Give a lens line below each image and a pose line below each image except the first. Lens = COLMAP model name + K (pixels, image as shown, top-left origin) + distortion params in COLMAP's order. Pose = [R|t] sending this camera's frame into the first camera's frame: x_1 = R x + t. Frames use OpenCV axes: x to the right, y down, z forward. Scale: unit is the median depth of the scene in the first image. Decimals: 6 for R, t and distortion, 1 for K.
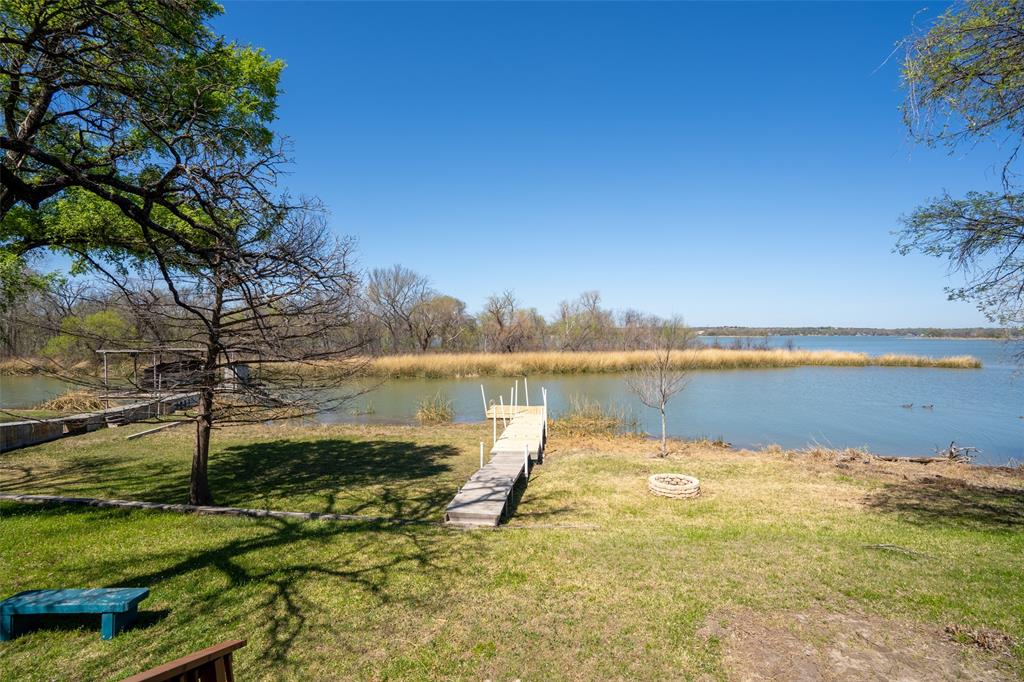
lens RADIAL K [[477.2, 0, 512.0], [0, 477.2, 341.0], [0, 0, 1]] dist [-0.021697, 0.000306]
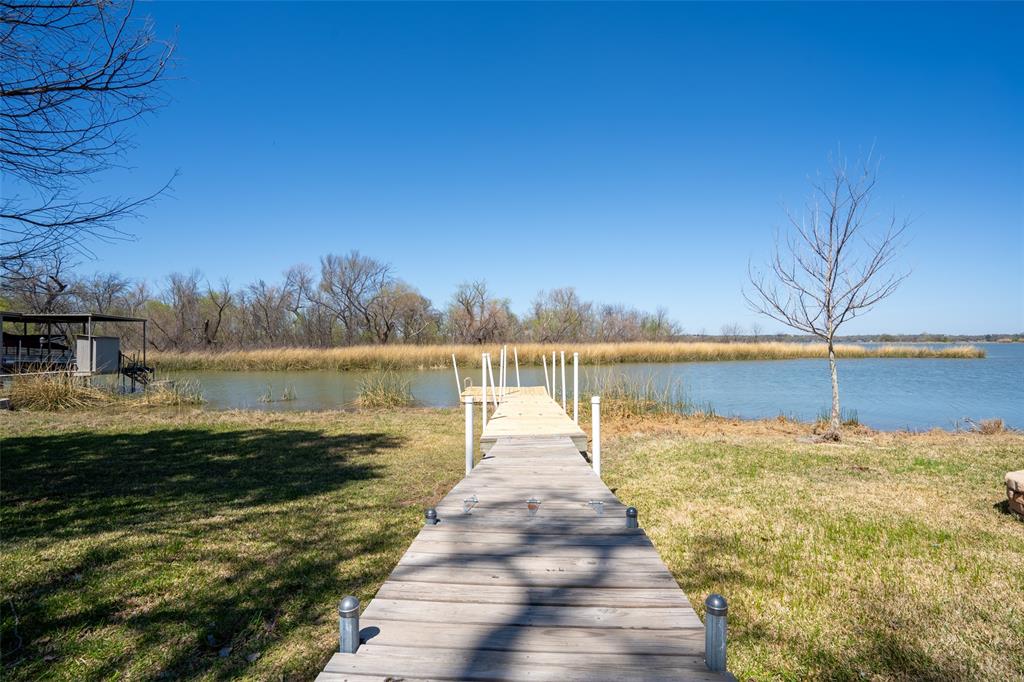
lens RADIAL K [[477.2, 0, 512.0], [0, 477.2, 341.0], [0, 0, 1]] dist [-0.021697, 0.000306]
pose [[0.997727, -0.004389, 0.067249, -0.007976], [0.005588, 0.999829, -0.017644, 0.032757], [-0.067160, 0.017980, 0.997580, 0.118887]]
